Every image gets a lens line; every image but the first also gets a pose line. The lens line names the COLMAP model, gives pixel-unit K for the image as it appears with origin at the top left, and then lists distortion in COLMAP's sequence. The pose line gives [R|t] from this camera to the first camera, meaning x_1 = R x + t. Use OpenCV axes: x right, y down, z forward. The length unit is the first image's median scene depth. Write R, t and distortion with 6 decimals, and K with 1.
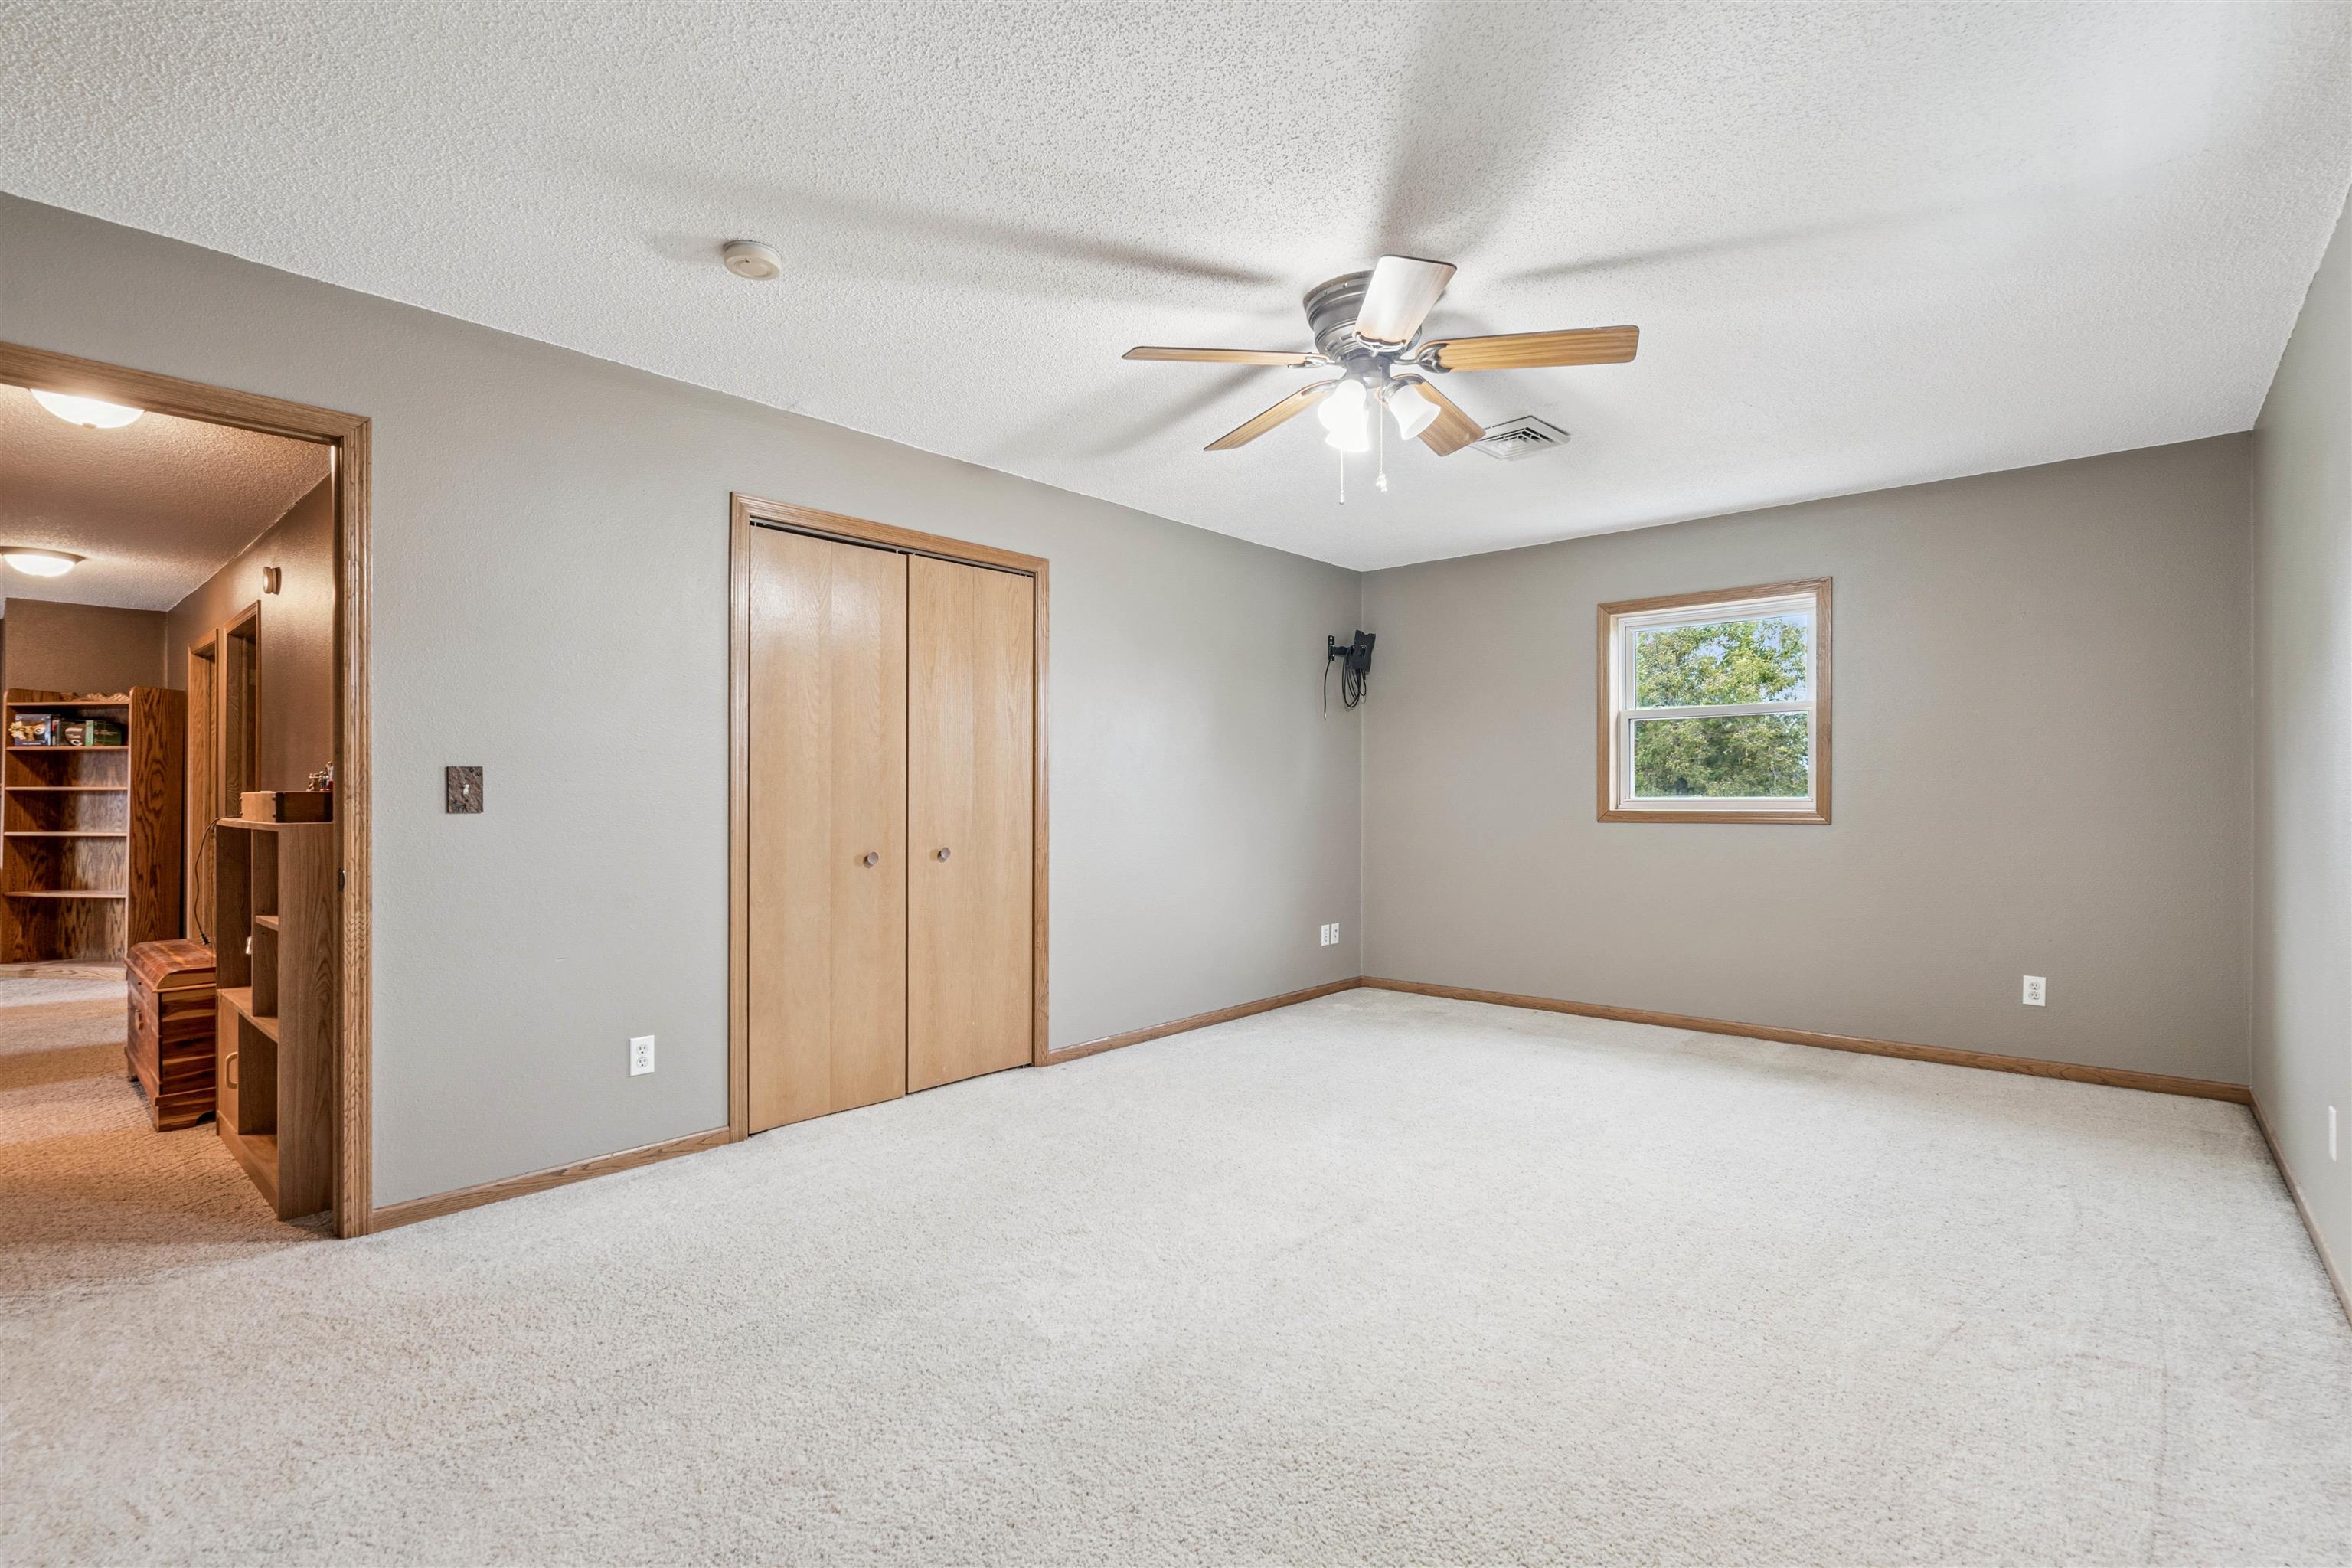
lens RADIAL K [[1067.7, 0, 1165.8], [0, 1067.7, 790.1], [0, 0, 1]] dist [-0.005679, 0.001567]
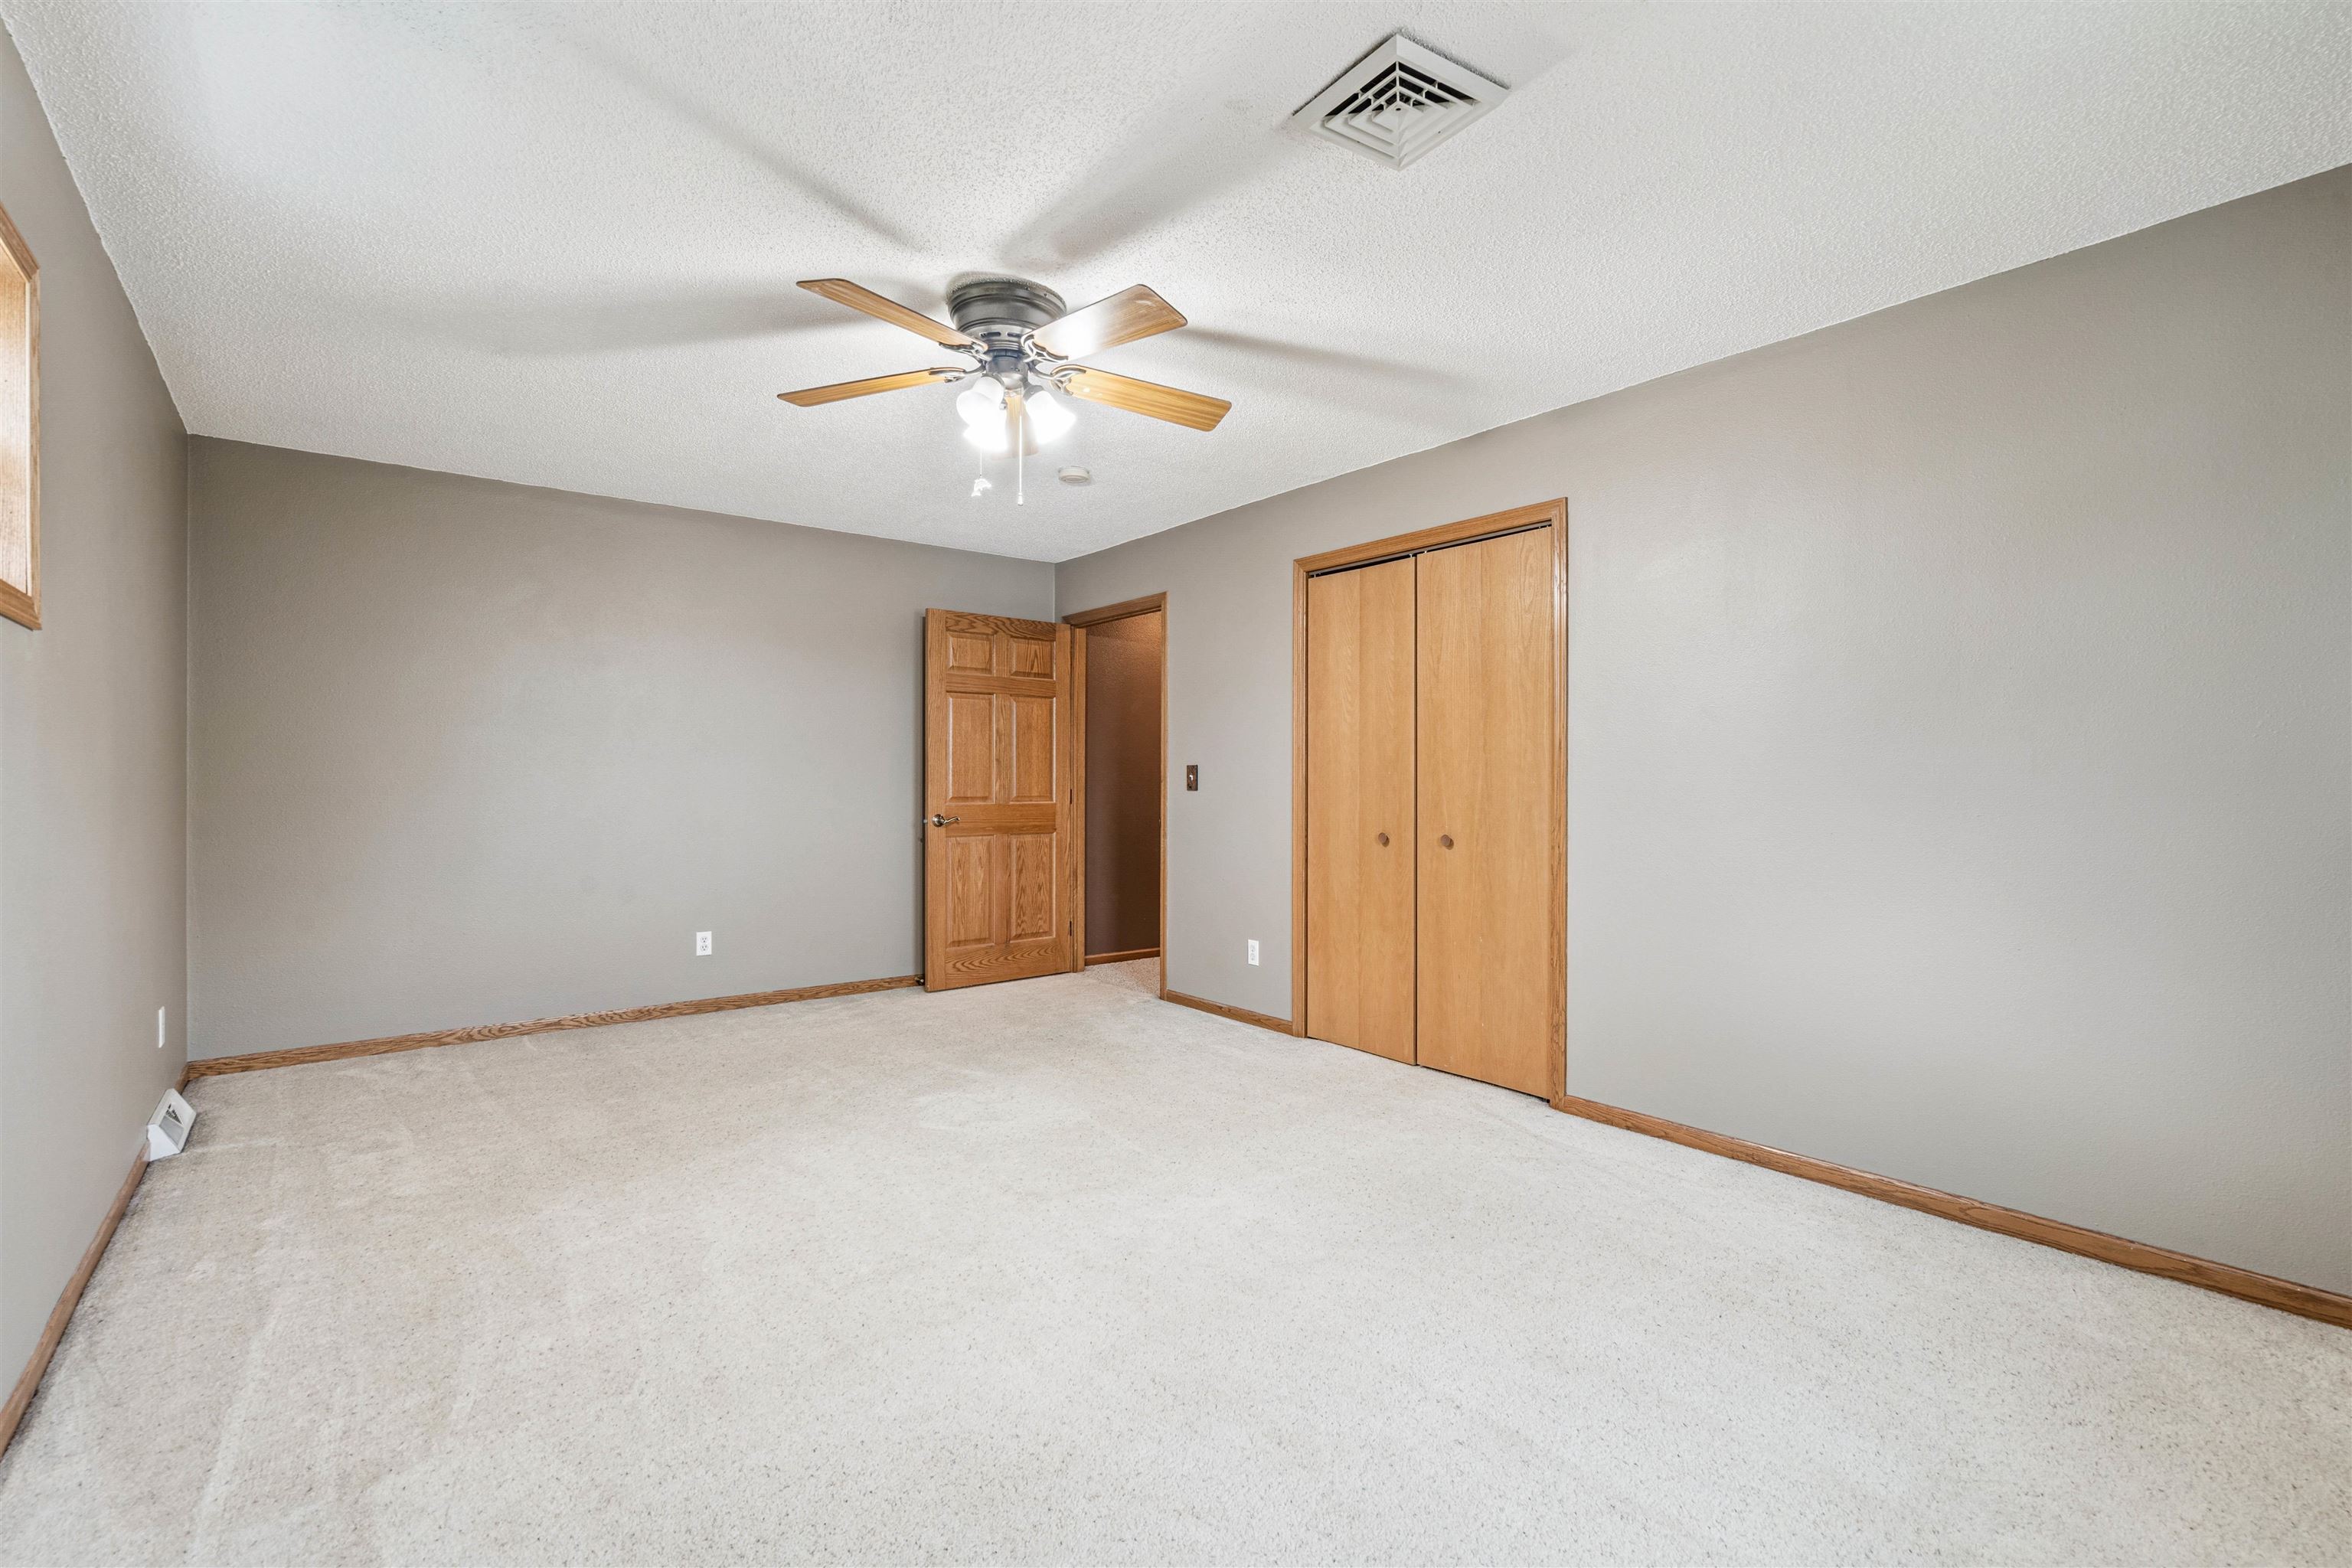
lens RADIAL K [[1067.7, 0, 1178.1], [0, 1067.7, 771.1], [0, 0, 1]] dist [-0.005679, 0.001567]
pose [[-0.179300, 0.000252, -0.983794, 0.864972], [0.009347, 0.999955, -0.001447, -0.007667], [0.983750, -0.009455, -0.179294, 0.981401]]
